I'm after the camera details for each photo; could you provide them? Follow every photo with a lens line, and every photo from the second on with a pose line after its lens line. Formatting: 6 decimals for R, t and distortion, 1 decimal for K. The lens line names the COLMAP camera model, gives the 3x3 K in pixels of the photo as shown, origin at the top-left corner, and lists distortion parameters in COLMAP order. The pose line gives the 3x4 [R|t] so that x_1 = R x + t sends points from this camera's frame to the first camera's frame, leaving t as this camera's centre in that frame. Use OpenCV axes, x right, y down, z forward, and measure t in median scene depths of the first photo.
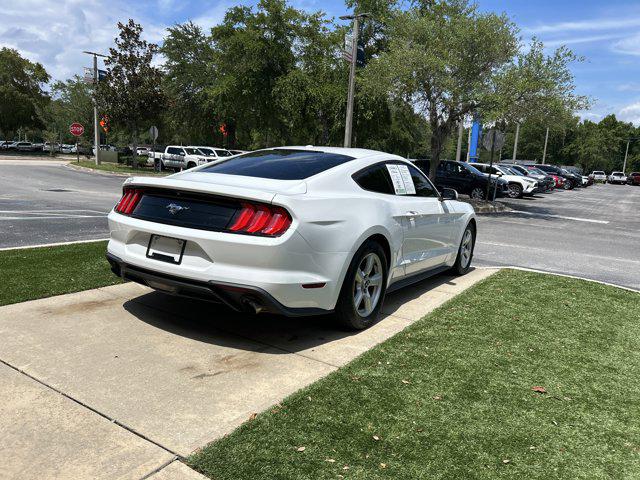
lens RADIAL K [[482.3, 0, 322.3], [0, 482.3, 239.3], [0, 0, 1]] dist [0.044656, -0.048427]
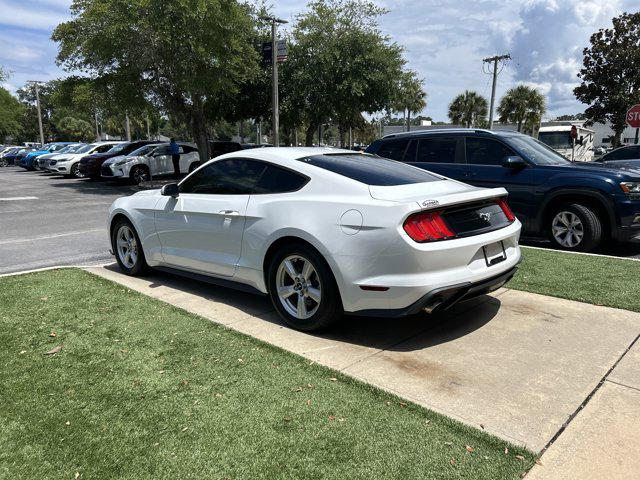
lens RADIAL K [[485.9, 0, 321.6], [0, 485.9, 242.0], [0, 0, 1]] dist [0.046528, -0.051593]
pose [[0.187363, -0.244985, 0.951250, -1.144860], [0.173265, 0.961459, 0.213487, -0.244644], [-0.966889, 0.124819, 0.222589, 0.883631]]
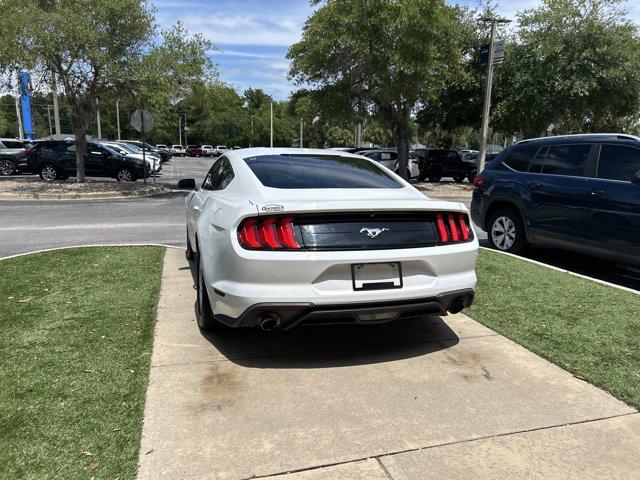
lens RADIAL K [[484.1, 0, 321.4], [0, 484.1, 242.6], [0, 0, 1]] dist [0.043485, -0.042977]
pose [[0.648712, -0.180142, 0.739406, -0.831542], [0.137144, 0.983347, 0.119251, -0.131283], [-0.748575, 0.024046, 0.662614, 0.363170]]
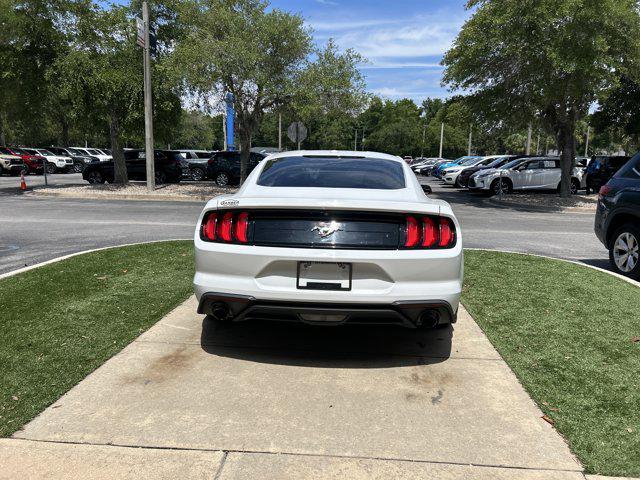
lens RADIAL K [[482.3, 0, 322.3], [0, 482.3, 239.3], [0, 0, 1]] dist [0.044656, -0.048427]
pose [[0.873540, -0.117962, 0.472242, -0.576842], [0.107269, 0.992991, 0.049617, -0.072208], [-0.474785, 0.007315, 0.880072, 0.167909]]
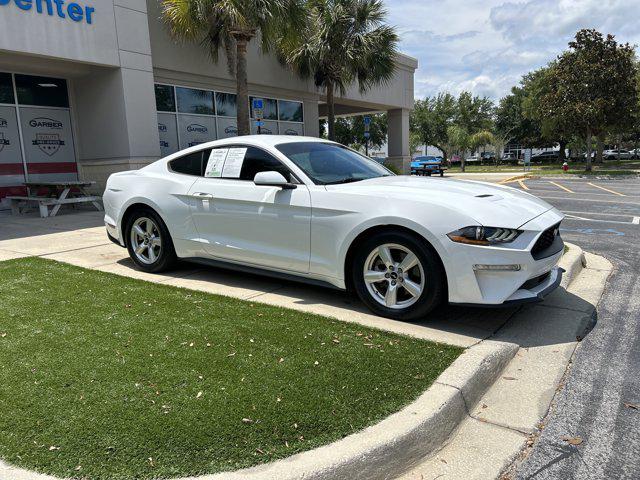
lens RADIAL K [[484.5, 0, 322.1], [0, 484.5, 247.0], [0, 0, 1]] dist [0.034682, -0.028610]
pose [[-0.027918, 0.120381, -0.992335, 1.302564], [-0.134947, 0.983180, 0.123067, -0.112562], [0.990459, 0.137349, -0.011204, 1.354641]]
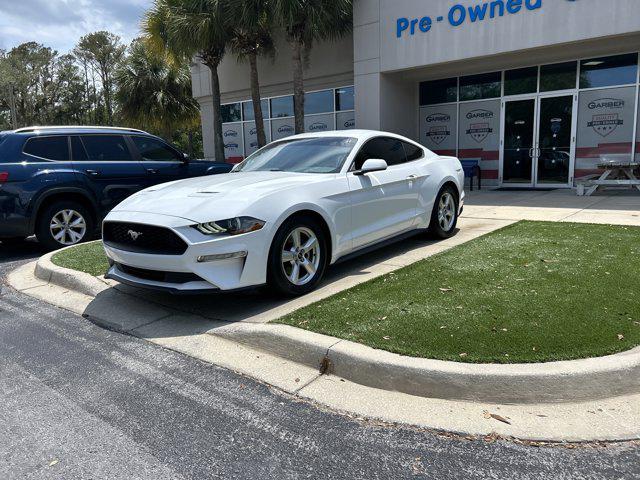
lens RADIAL K [[484.1, 0, 321.4], [0, 484.1, 242.6], [0, 0, 1]] dist [0.043485, -0.042977]
pose [[-0.994489, -0.045522, 0.094447, -0.076285], [-0.011888, 0.943976, 0.329801, -0.382903], [-0.104169, 0.326861, -0.939314, 2.624852]]
